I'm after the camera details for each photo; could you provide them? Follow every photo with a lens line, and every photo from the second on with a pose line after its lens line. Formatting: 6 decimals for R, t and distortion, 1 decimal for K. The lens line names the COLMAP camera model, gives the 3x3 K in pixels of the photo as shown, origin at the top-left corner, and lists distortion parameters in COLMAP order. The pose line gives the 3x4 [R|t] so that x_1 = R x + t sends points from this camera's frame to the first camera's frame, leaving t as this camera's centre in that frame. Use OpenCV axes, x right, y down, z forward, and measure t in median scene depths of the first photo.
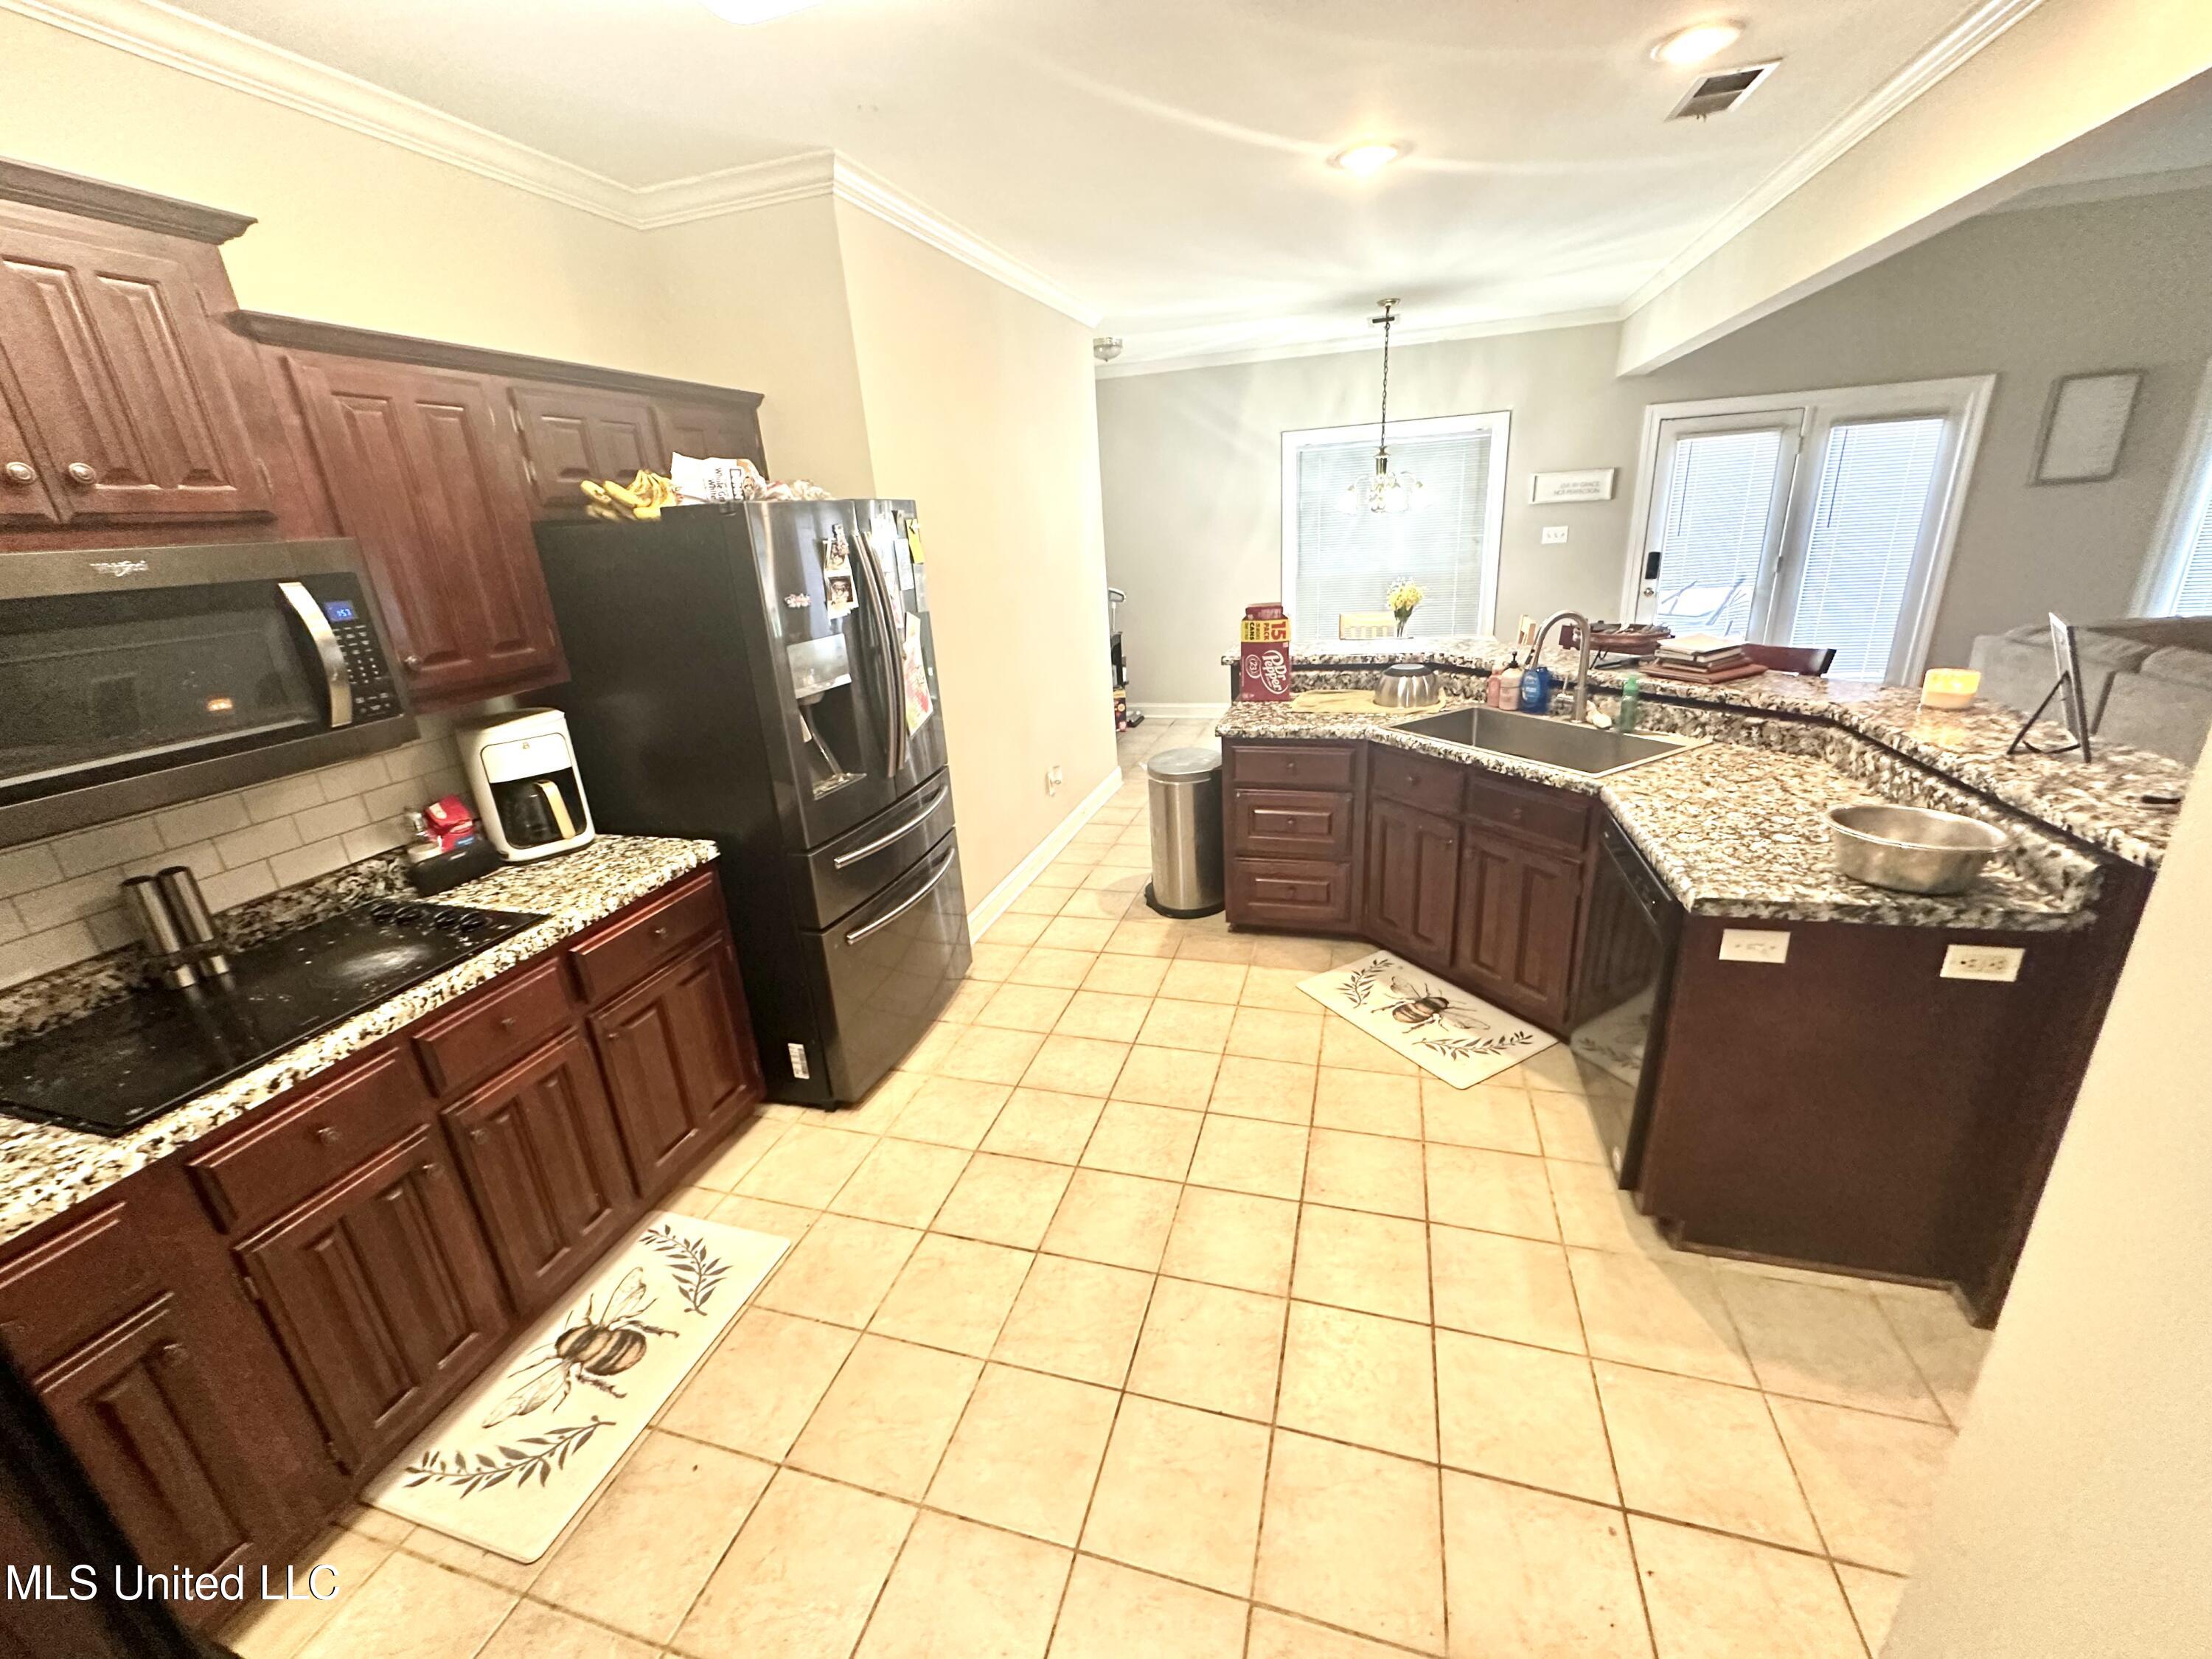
lens RADIAL K [[882.8, 0, 1107.0], [0, 882.8, 829.0], [0, 0, 1]] dist [-0.002660, 0.000028]
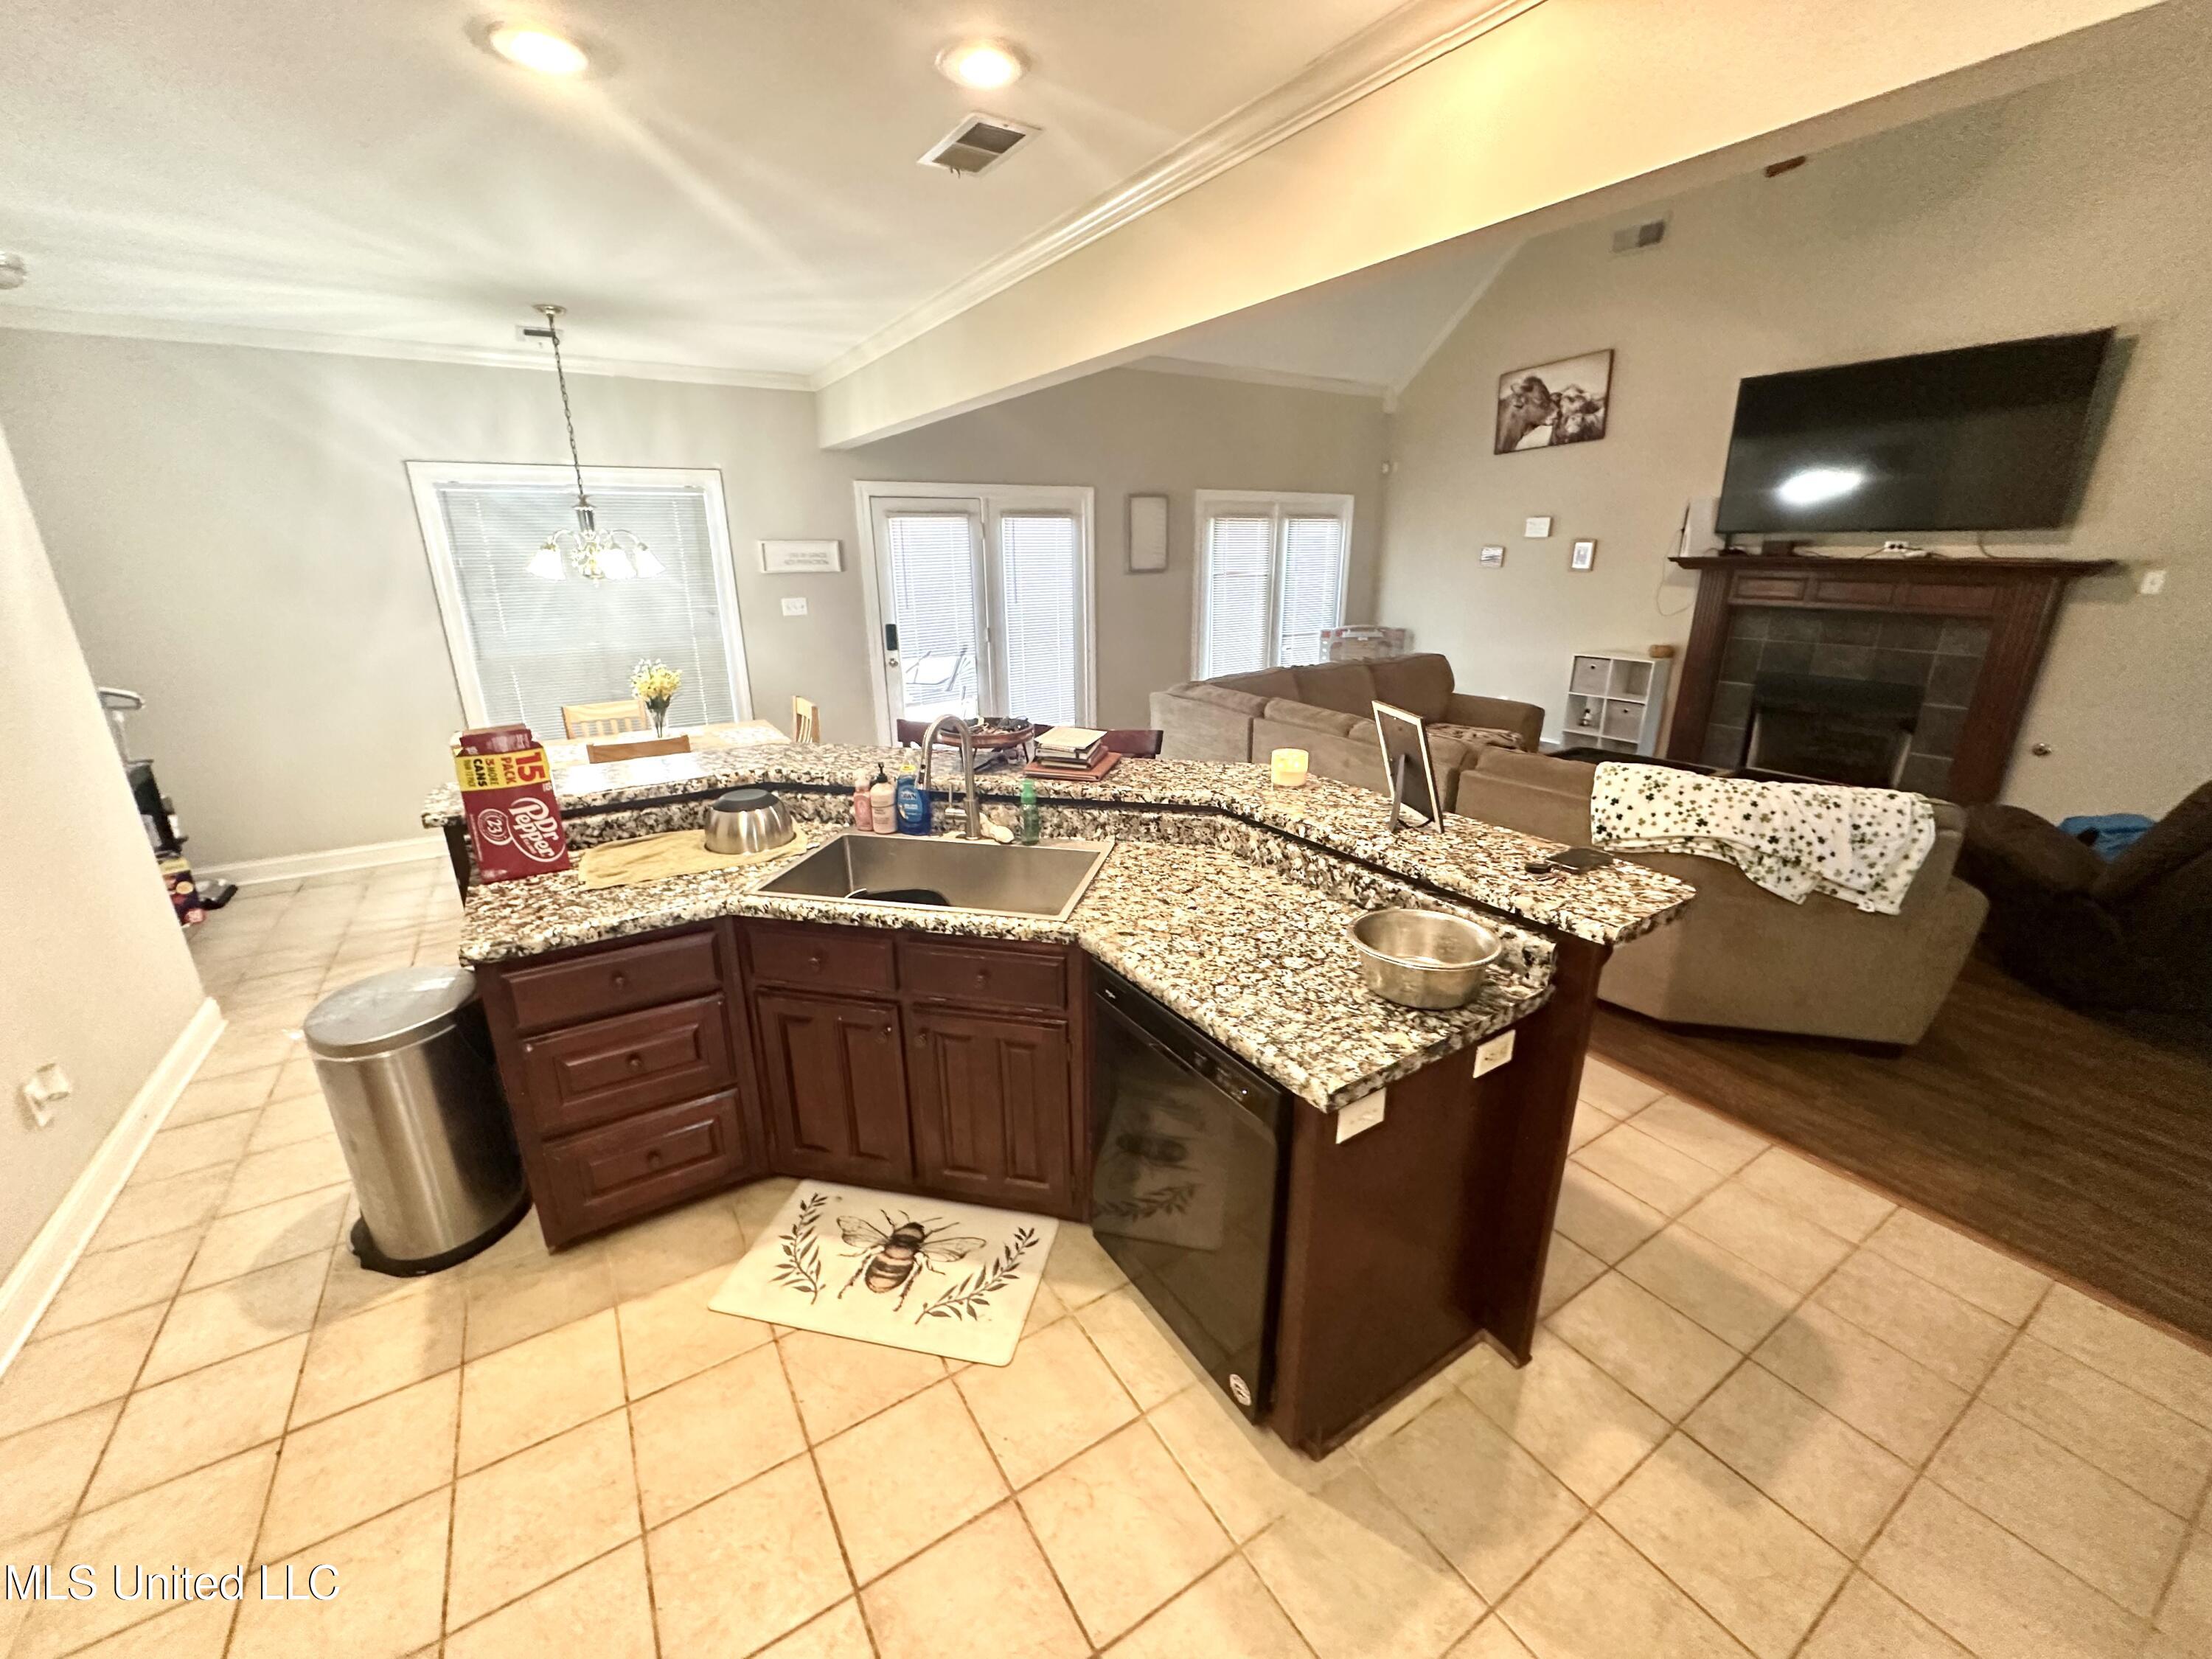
lens RADIAL K [[882.8, 0, 1107.0], [0, 882.8, 829.0], [0, 0, 1]] dist [-0.002660, 0.000028]
pose [[0.657353, -0.175835, 0.732781, -0.005430], [0.220963, 0.974630, 0.035650, -0.124839], [-0.720459, 0.138483, 0.679530, 0.308255]]
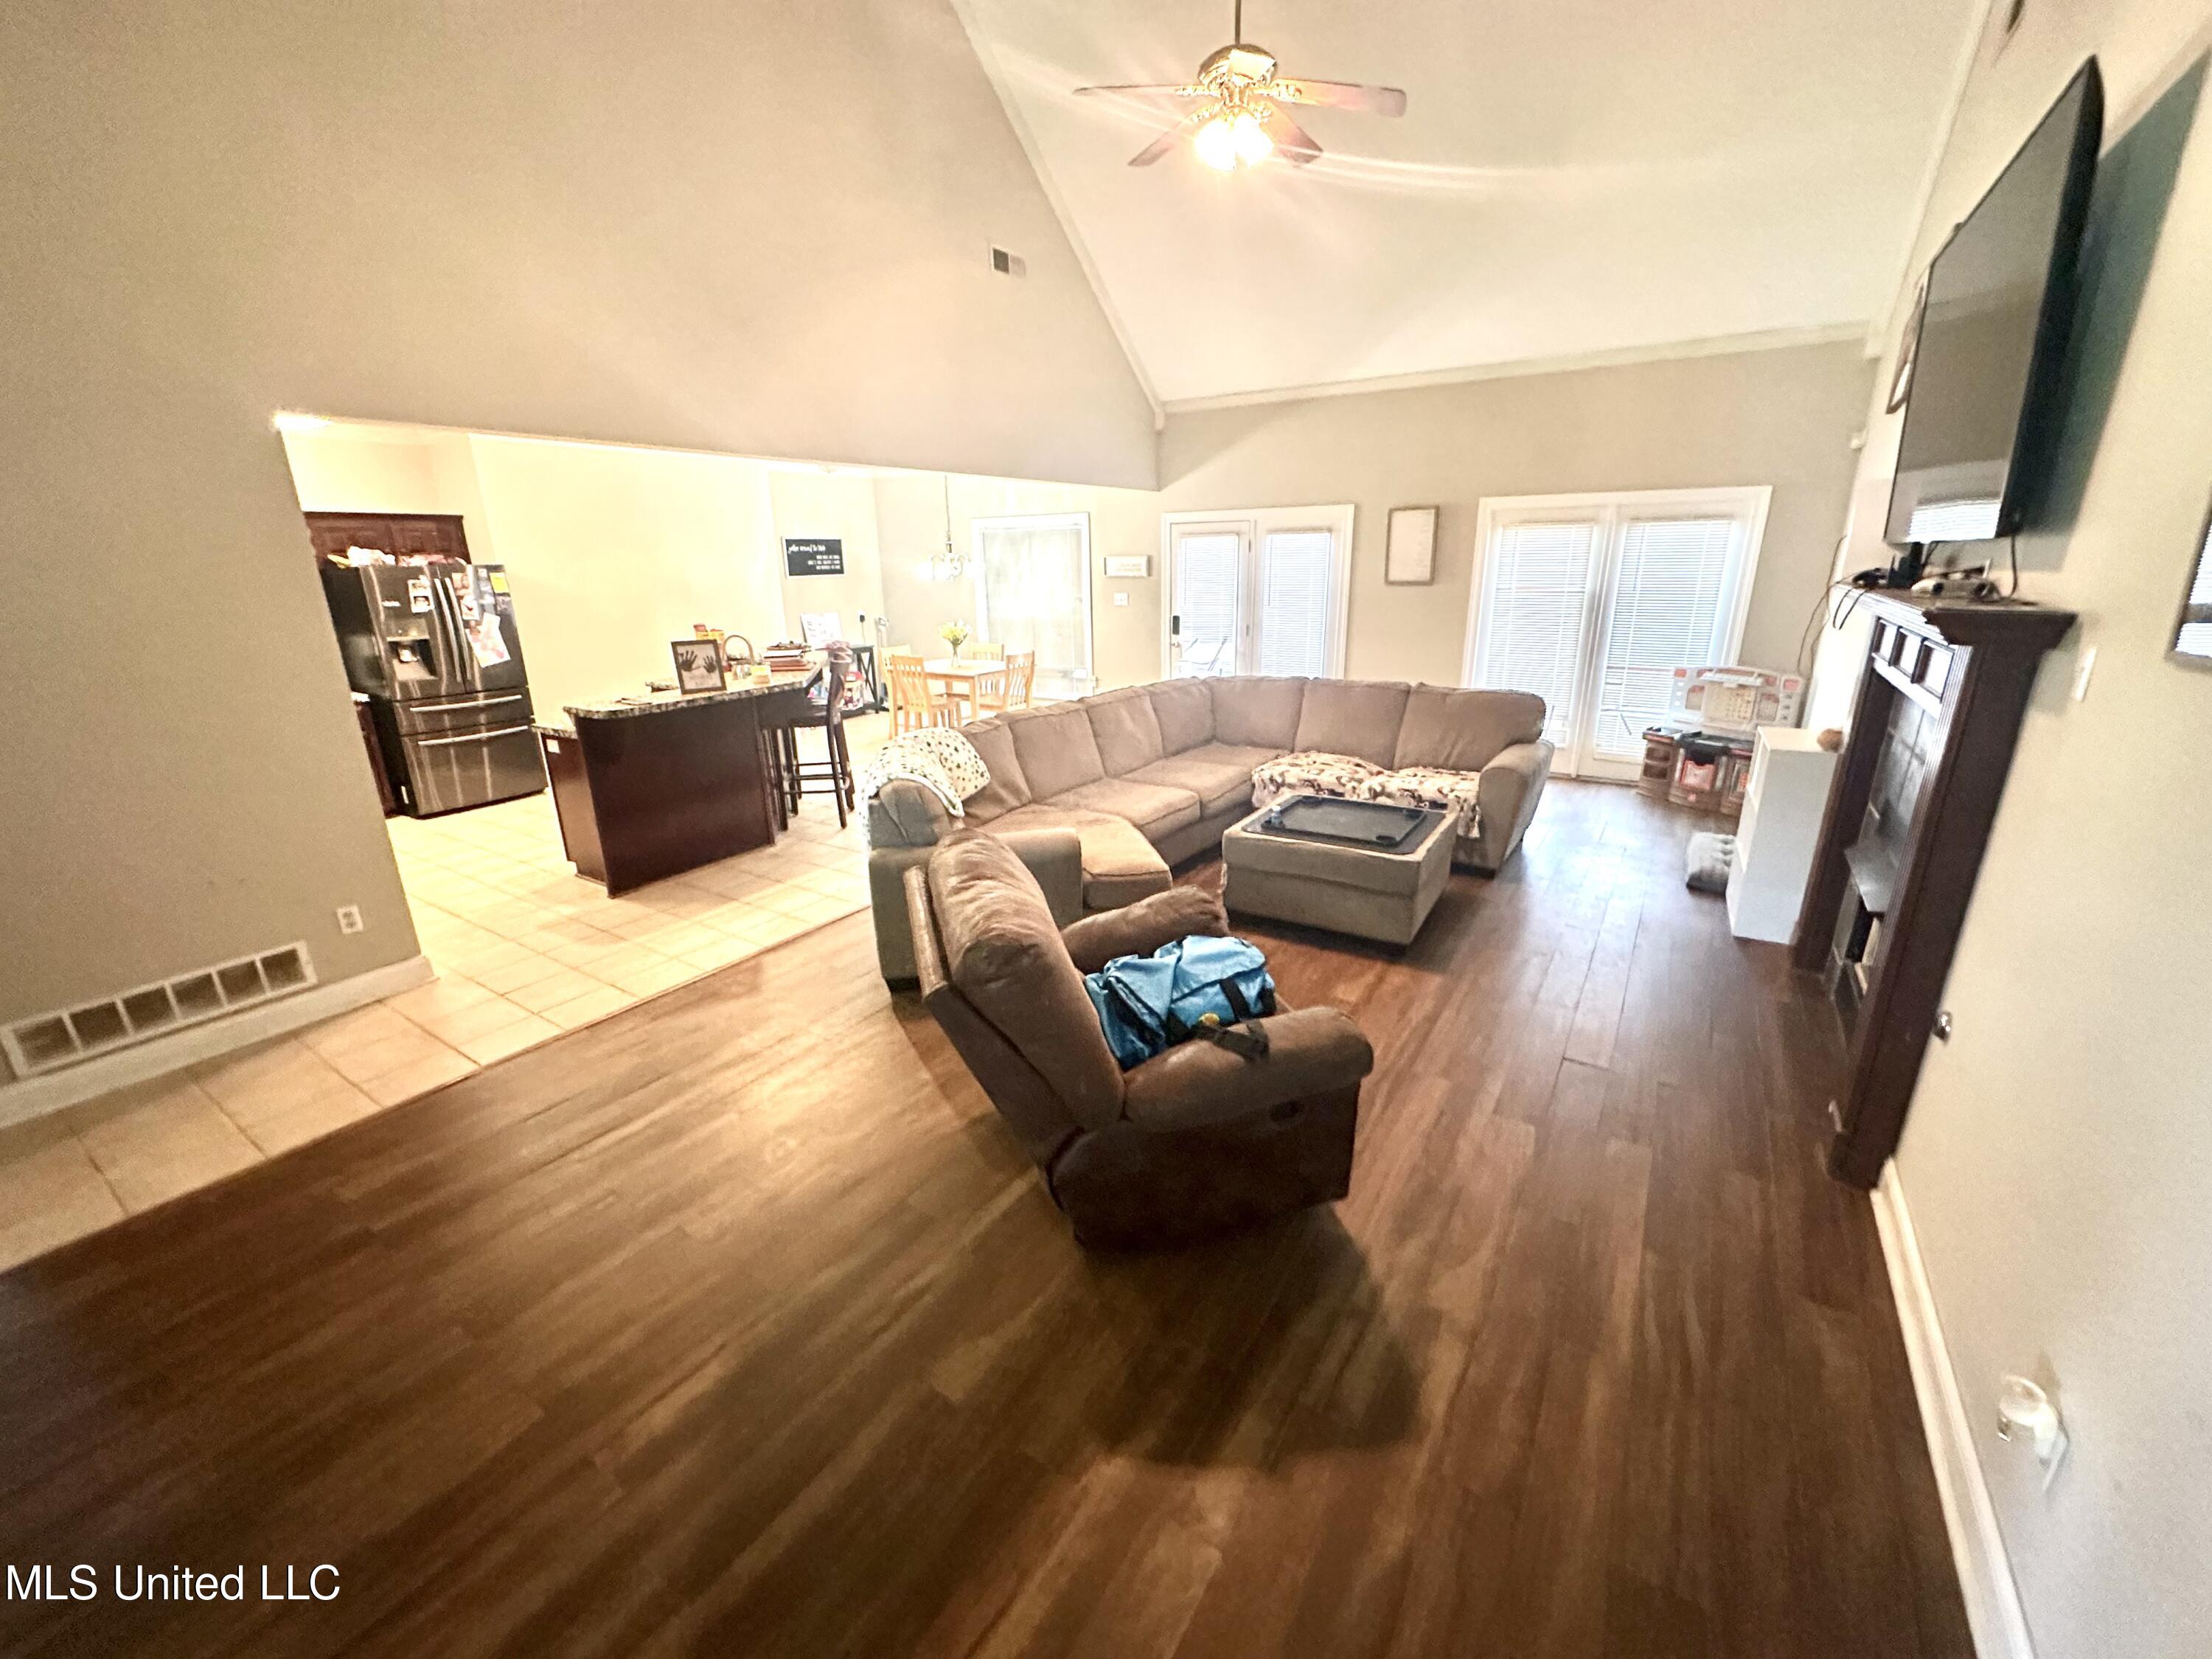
lens RADIAL K [[882.8, 0, 1107.0], [0, 882.8, 829.0], [0, 0, 1]] dist [-0.002660, 0.000028]
pose [[0.958540, 0.130096, -0.253527, 1.766705], [-0.138028, 0.990334, -0.013674, 0.105869], [0.249297, 0.048101, 0.967232, -0.700065]]
